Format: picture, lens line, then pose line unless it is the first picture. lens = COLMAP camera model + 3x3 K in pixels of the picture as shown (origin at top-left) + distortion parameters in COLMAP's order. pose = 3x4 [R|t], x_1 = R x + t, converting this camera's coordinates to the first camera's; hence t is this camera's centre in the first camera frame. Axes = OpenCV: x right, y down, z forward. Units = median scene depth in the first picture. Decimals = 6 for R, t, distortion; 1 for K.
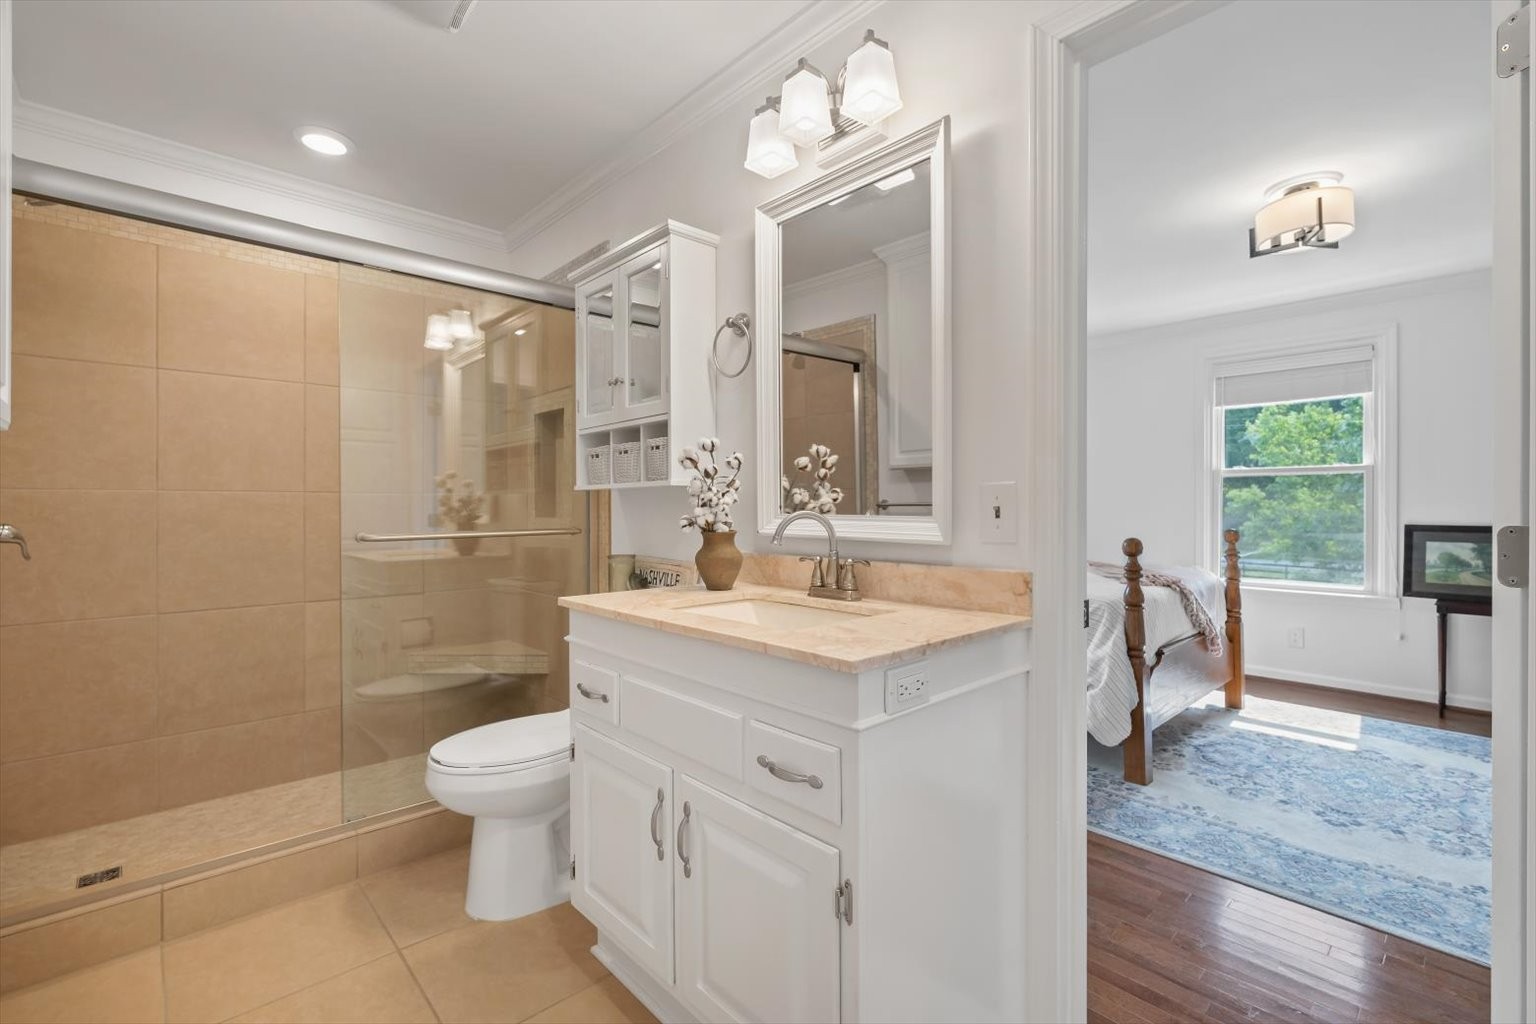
lens RADIAL K [[675.0, 0, 770.7], [0, 675.0, 510.7], [0, 0, 1]] dist [-0.003487, -0.000069]
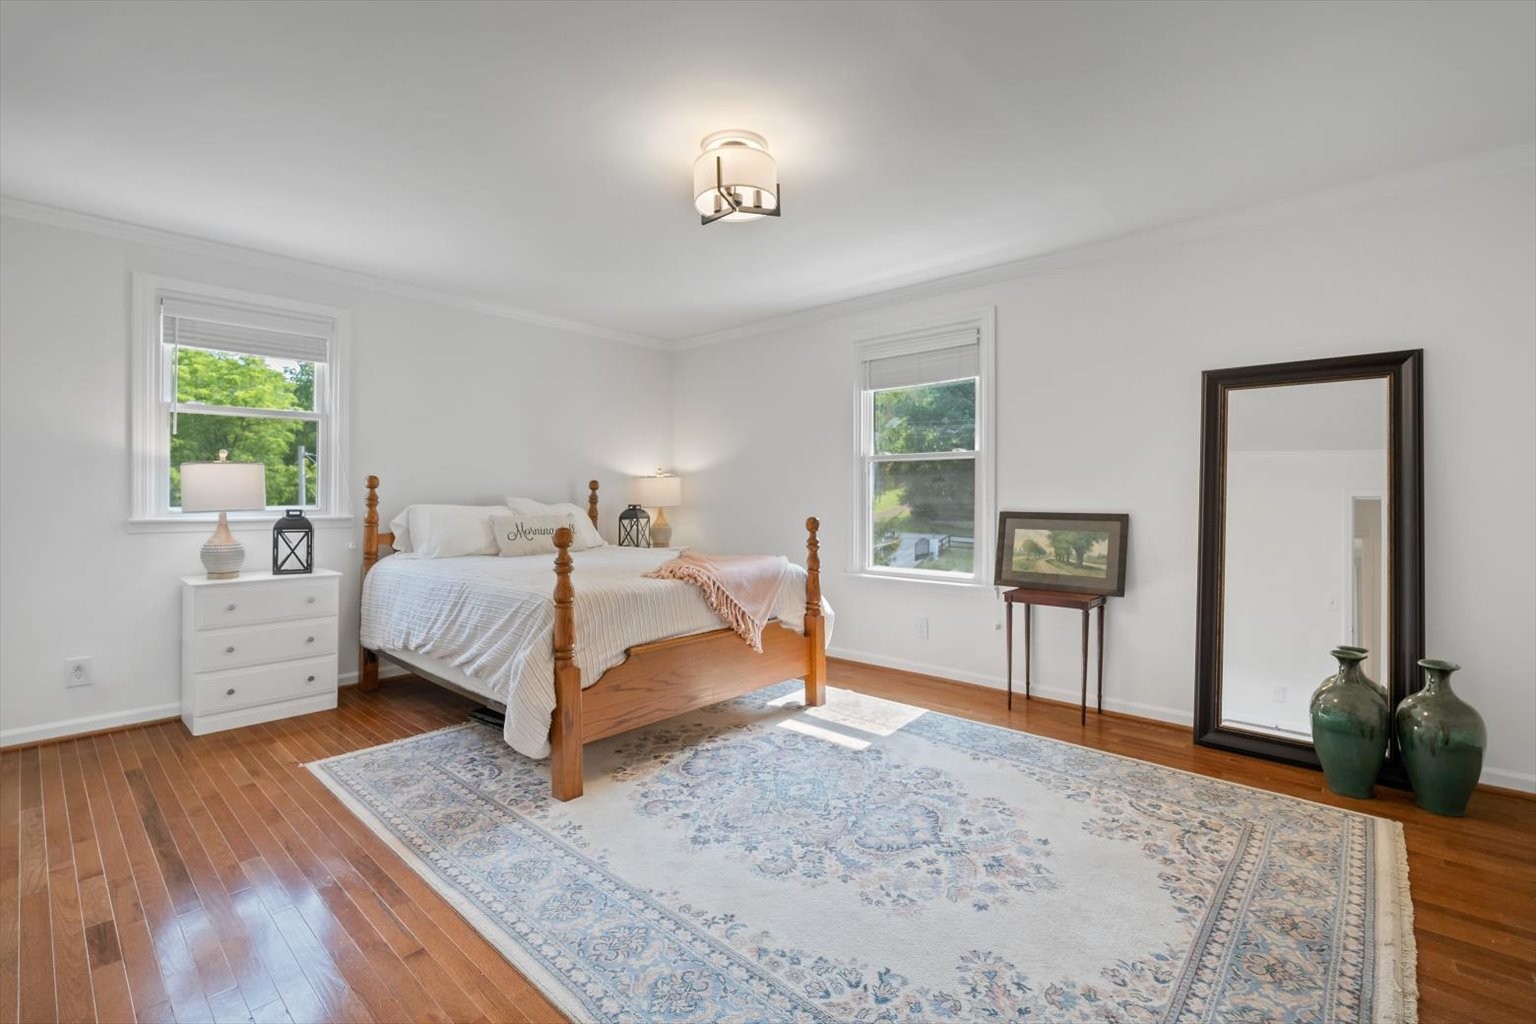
lens RADIAL K [[680.8, 0, 773.9], [0, 680.8, 494.9], [0, 0, 1]] dist [-0.002854, -0.000388]
pose [[0.995774, -0.001879, 0.091820, 0.657020], [0.002575, 0.999969, -0.007457, 0.003834], [-0.091803, 0.007662, 0.995748, 0.055402]]
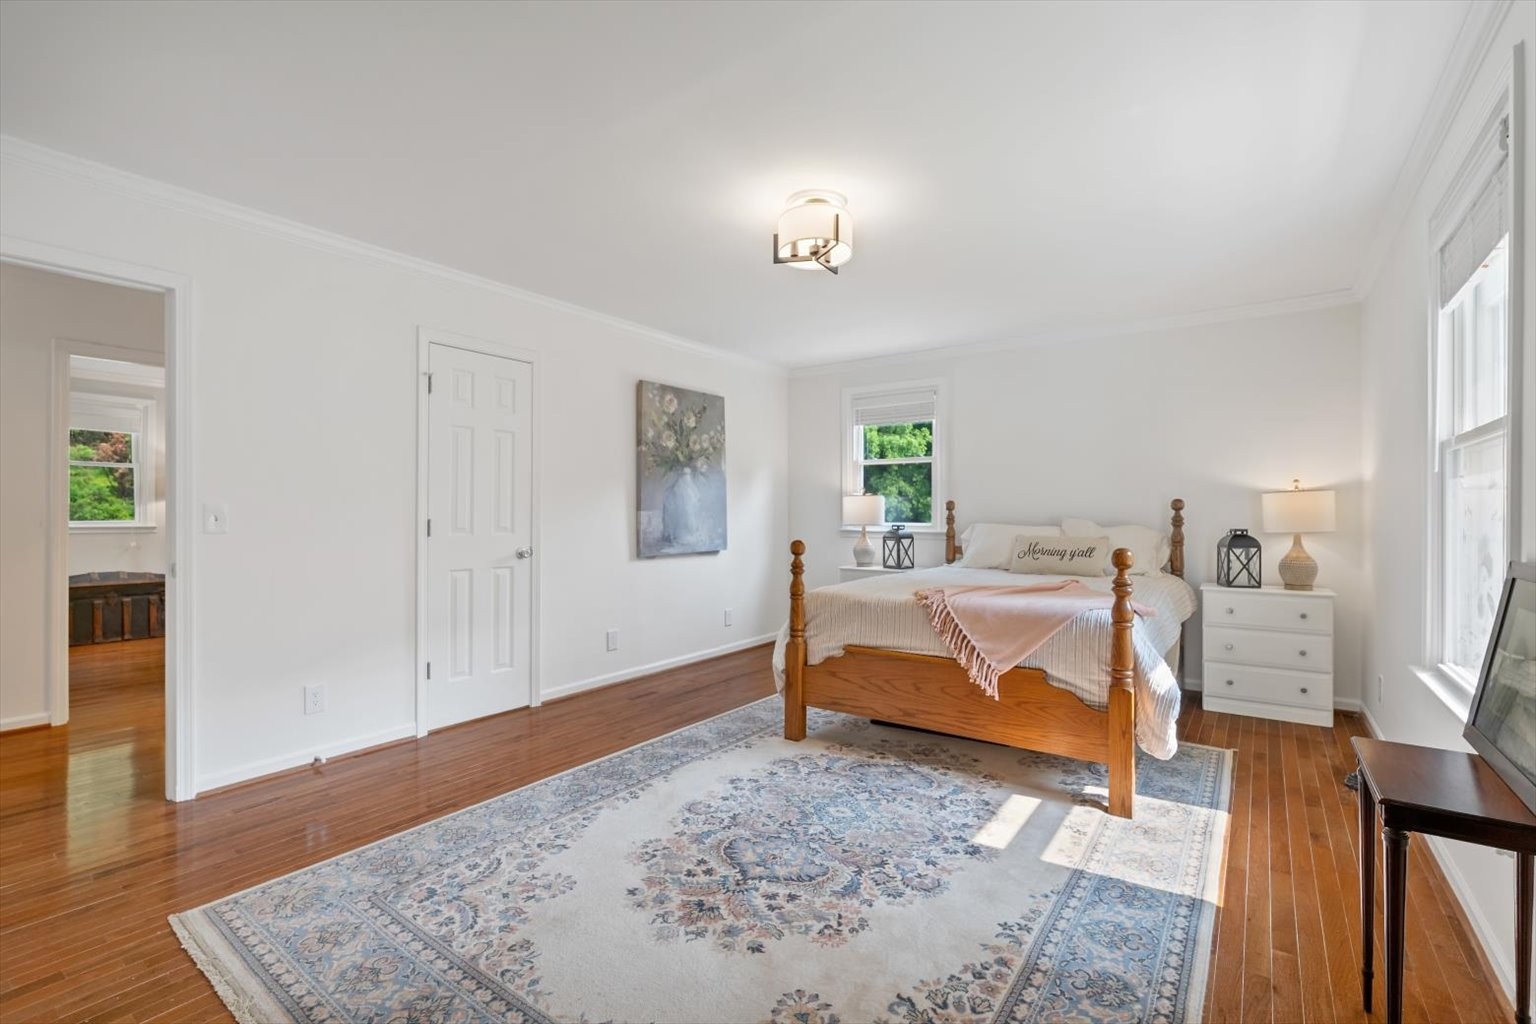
lens RADIAL K [[679.9, 0, 770.6], [0, 679.9, 517.7], [0, 0, 1]] dist [-0.008993, 0.000233]
pose [[0.198985, 0.003953, -0.979995, 1.550881], [-0.008814, 0.999959, 0.002244, -0.002018], [0.979963, 0.008191, 0.199012, 0.628130]]
